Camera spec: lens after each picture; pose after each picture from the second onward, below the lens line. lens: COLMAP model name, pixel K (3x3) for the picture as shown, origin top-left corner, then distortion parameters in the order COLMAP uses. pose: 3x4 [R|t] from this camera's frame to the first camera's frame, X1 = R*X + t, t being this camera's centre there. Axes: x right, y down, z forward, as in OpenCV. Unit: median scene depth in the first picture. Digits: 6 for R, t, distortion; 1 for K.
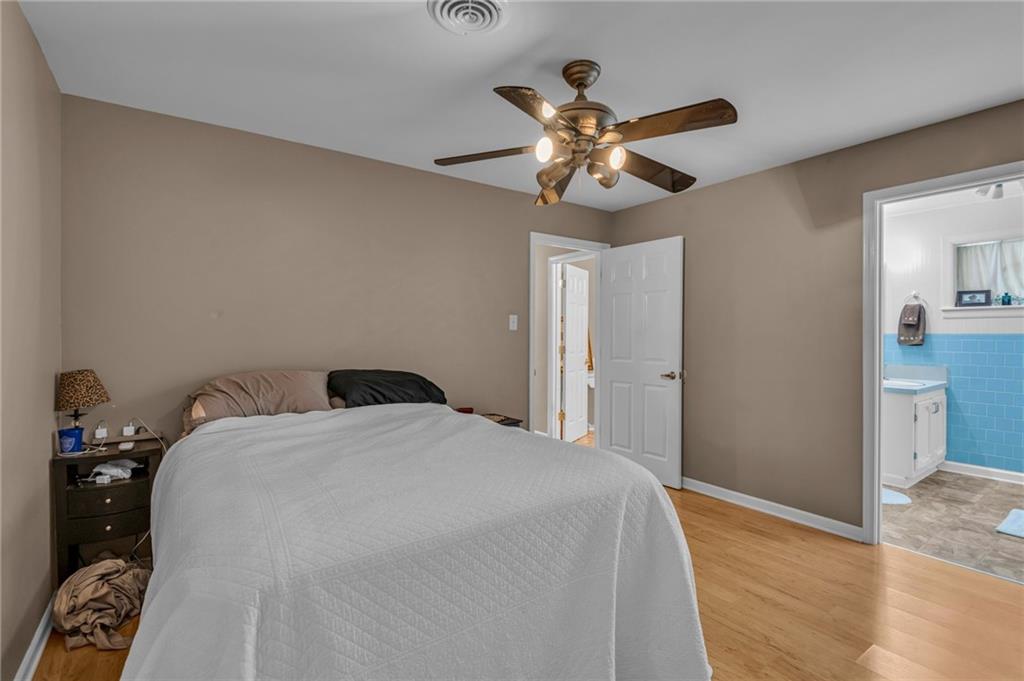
lens RADIAL K [[479.0, 0, 517.7], [0, 479.0, 336.2], [0, 0, 1]] dist [0.017191, -0.011271]
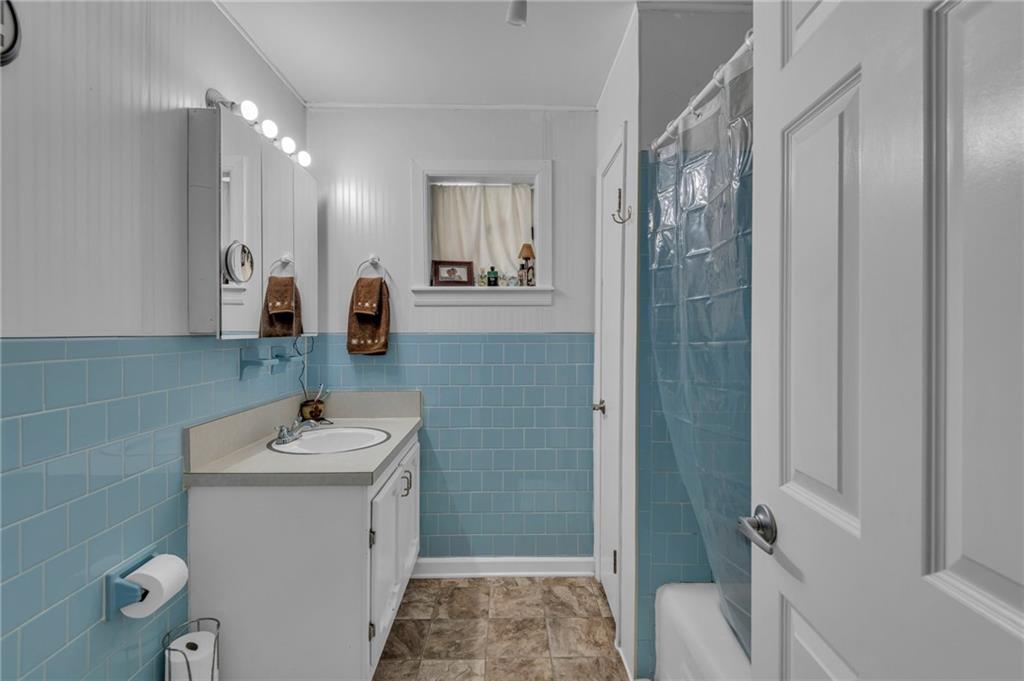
lens RADIAL K [[479.0, 0, 515.1], [0, 479.0, 335.3], [0, 0, 1]] dist [0.017191, -0.011271]
pose [[0.575638, -0.007249, 0.817672, 0.498715], [0.006999, 0.999968, 0.003938, -0.003865], [-0.817675, 0.003456, 0.575670, 0.588929]]
